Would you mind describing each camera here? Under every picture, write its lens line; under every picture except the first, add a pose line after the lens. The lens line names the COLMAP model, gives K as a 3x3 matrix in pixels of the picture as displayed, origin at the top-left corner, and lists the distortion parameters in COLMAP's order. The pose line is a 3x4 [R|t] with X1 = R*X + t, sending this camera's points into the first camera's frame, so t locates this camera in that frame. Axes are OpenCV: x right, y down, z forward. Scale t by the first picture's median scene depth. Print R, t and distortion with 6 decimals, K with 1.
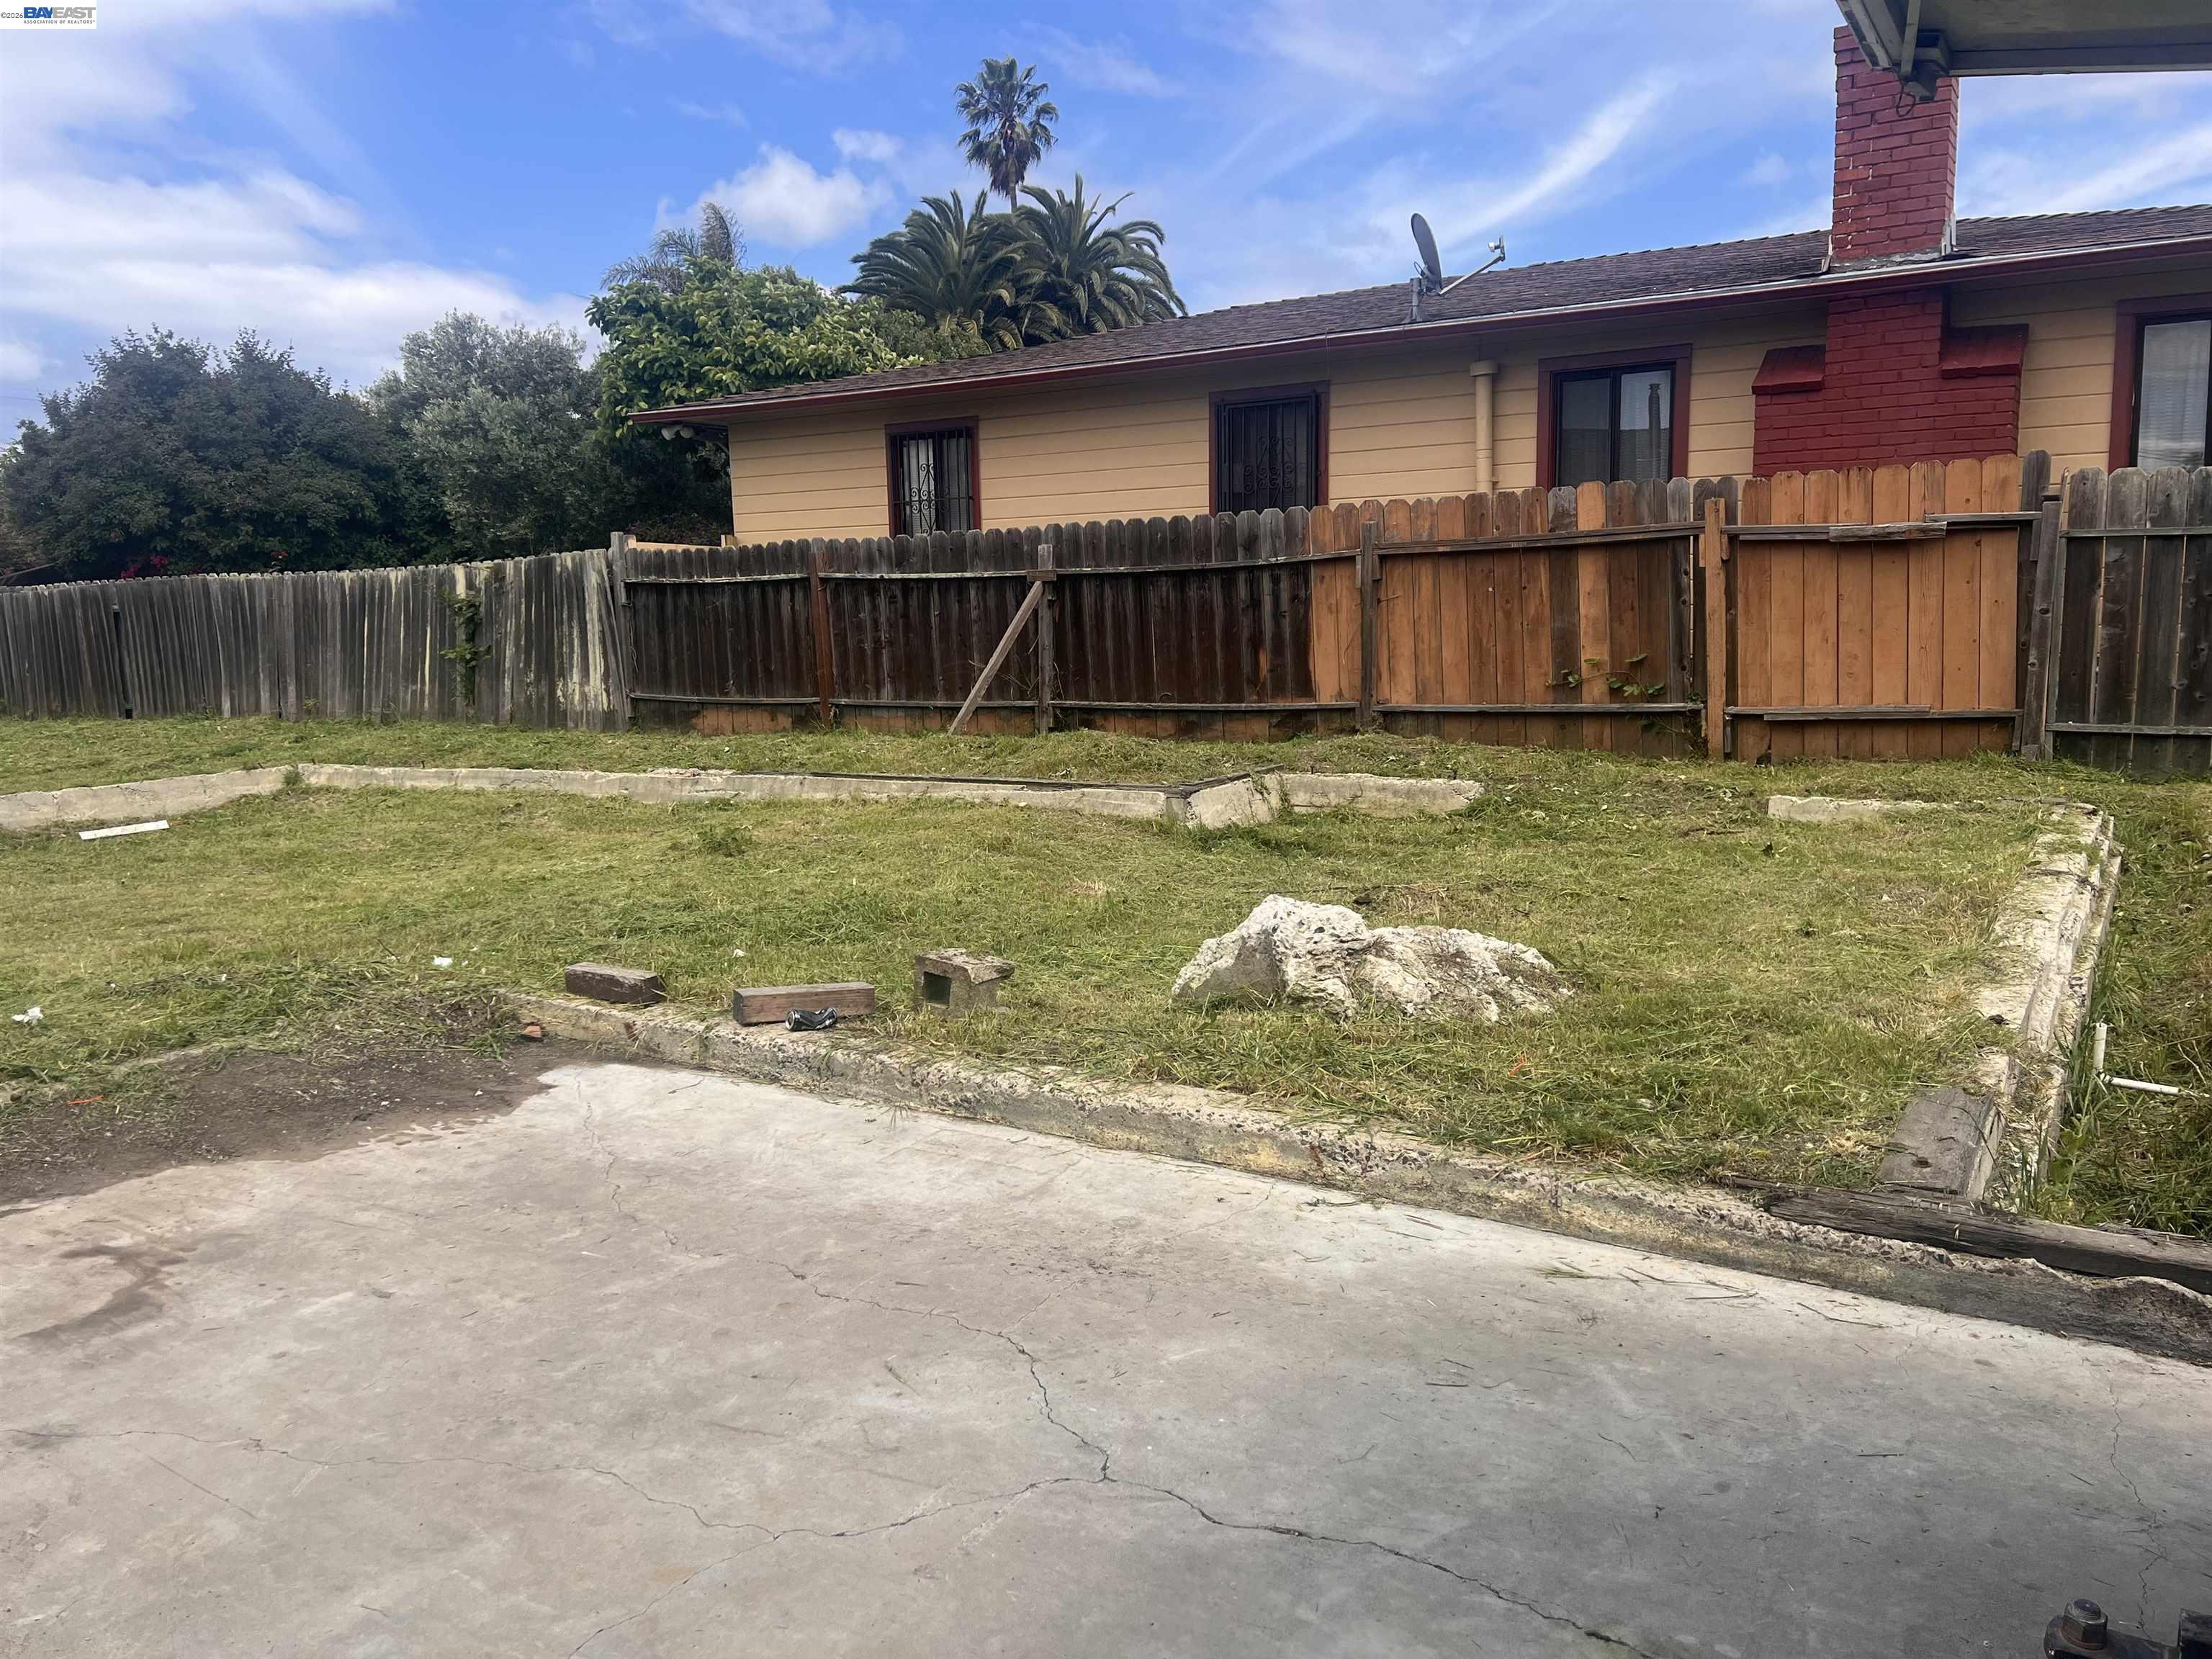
lens RADIAL K [[1659.1, 0, 1106.0], [0, 1659.1, 851.4], [0, 0, 1]] dist [0.064979, -0.077308]
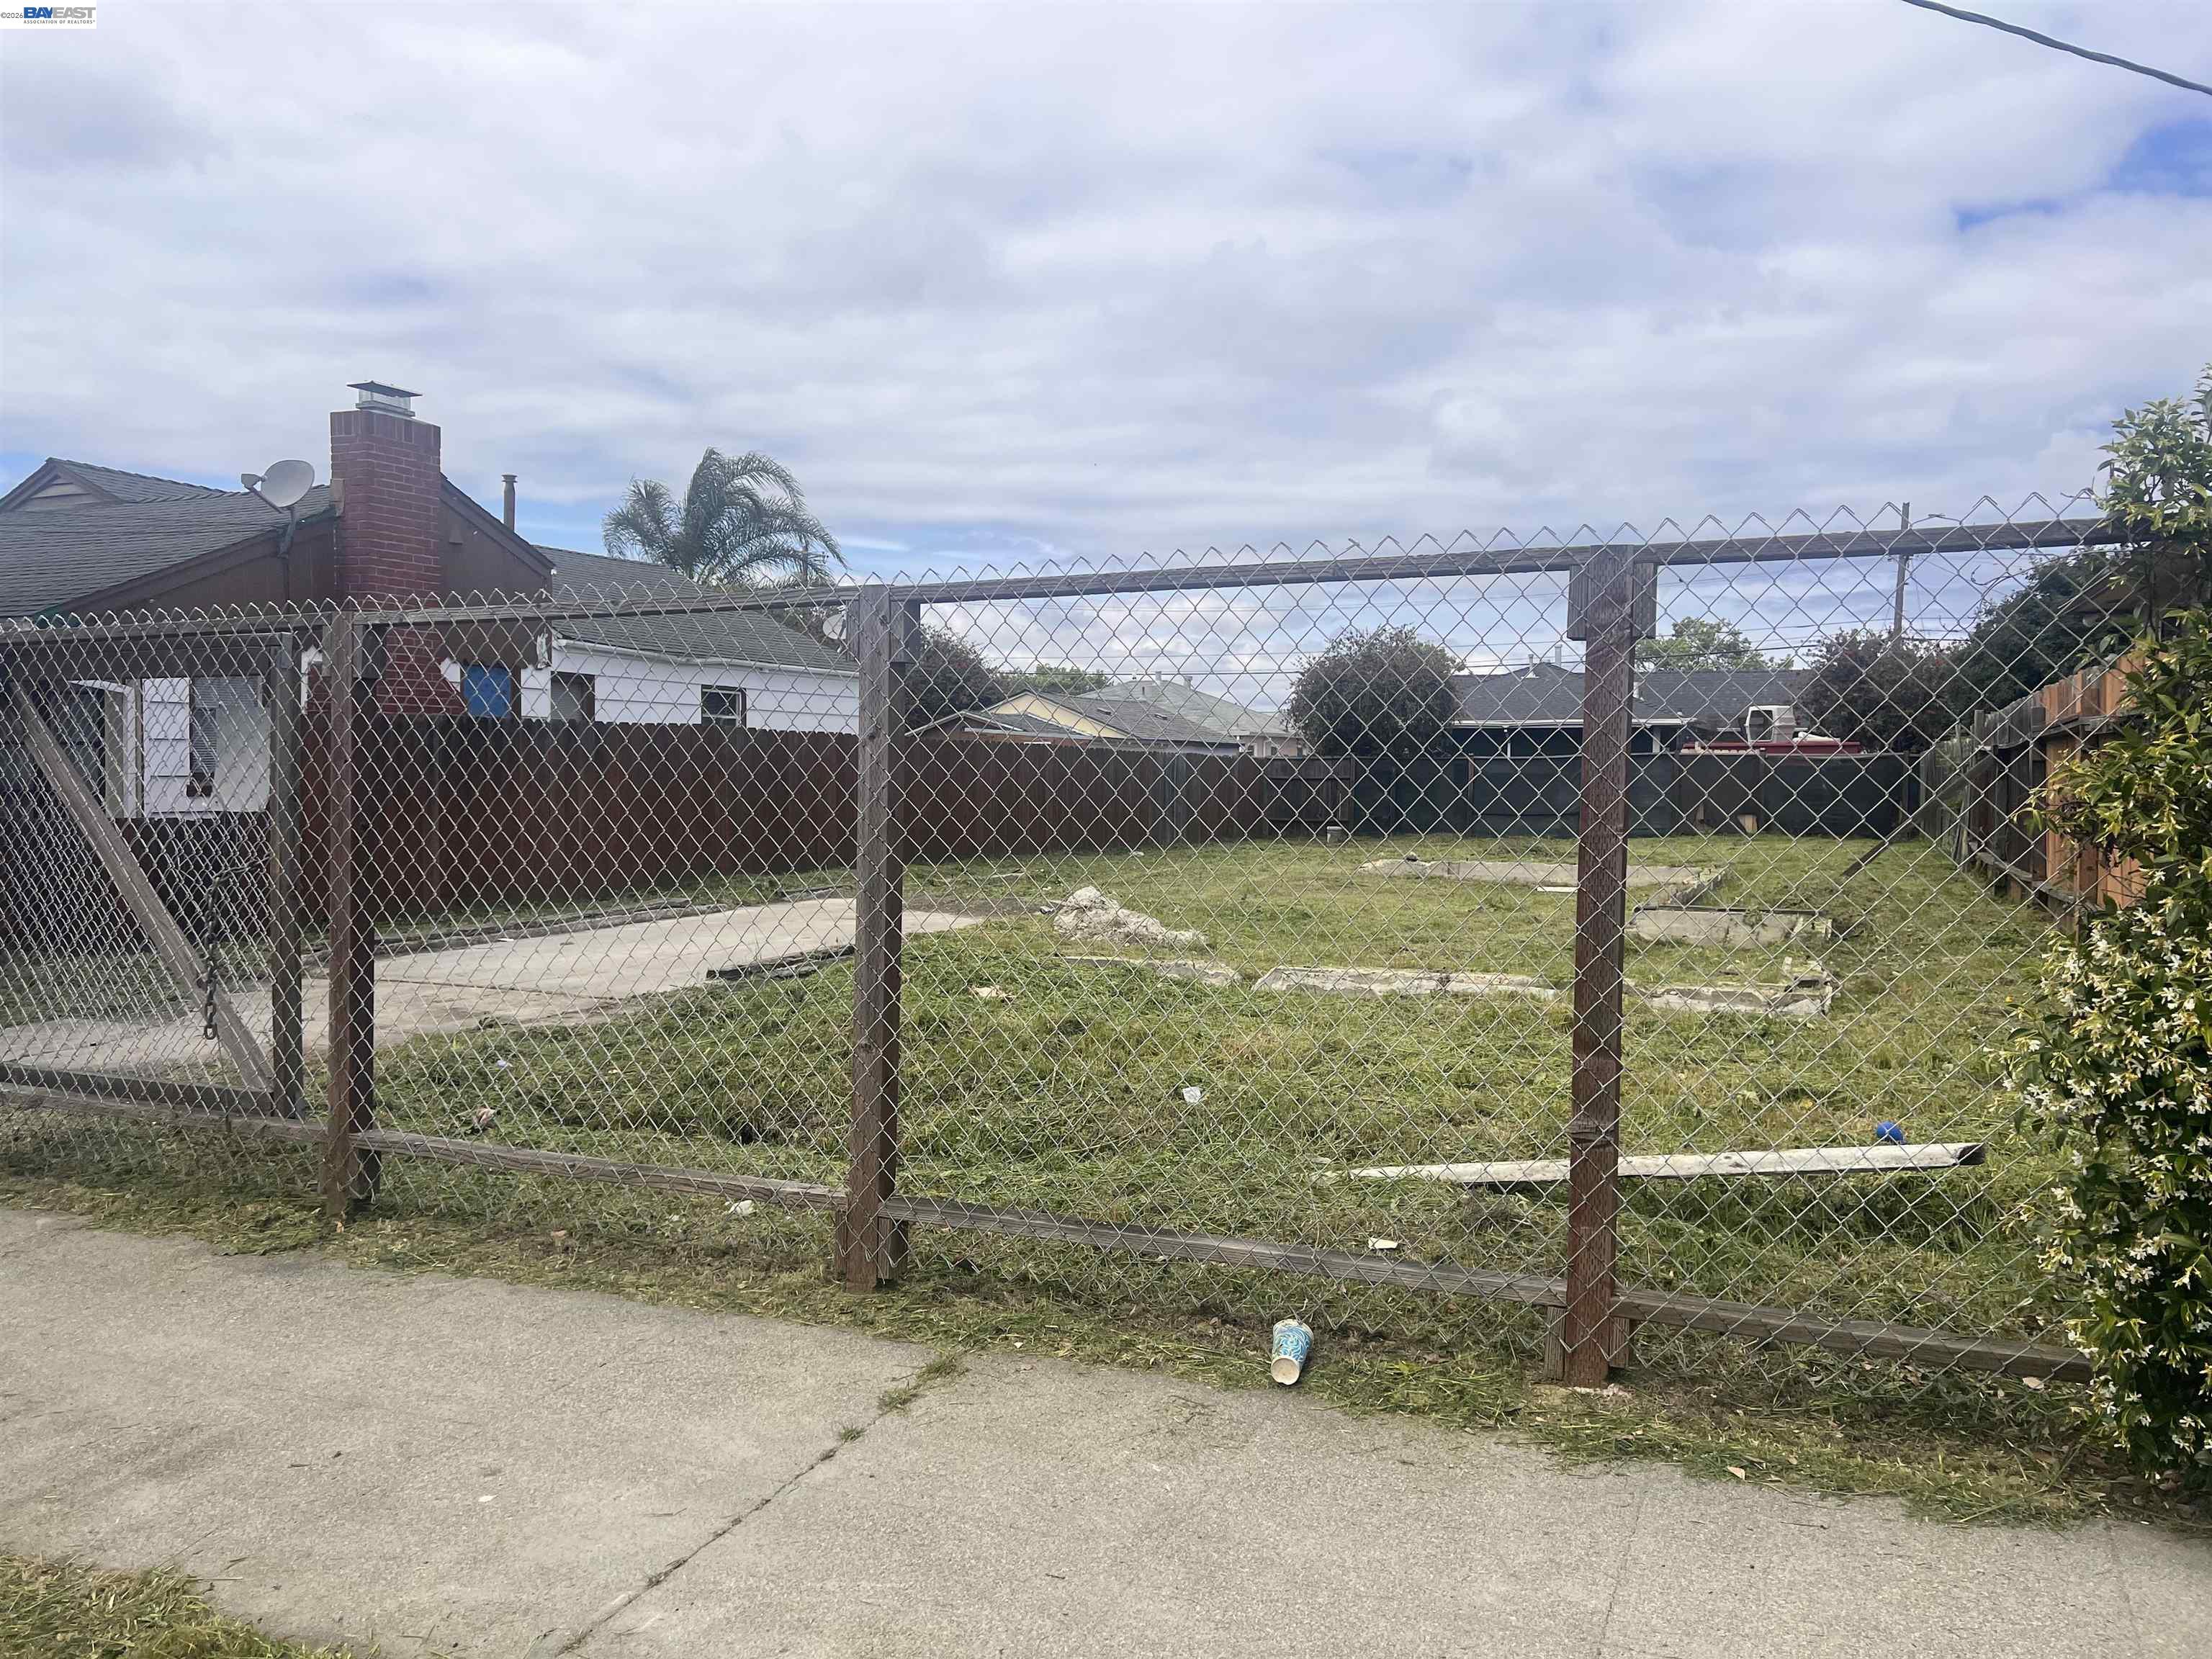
lens RADIAL K [[1696.3, 0, 1094.8], [0, 1696.3, 829.3], [0, 0, 1]] dist [0.058529, -0.106348]
pose [[0.142273, 0.061178, -0.987935, 1.092870], [-0.157870, 0.986714, 0.038368, -0.065445], [0.977157, 0.150506, 0.150041, 0.250880]]
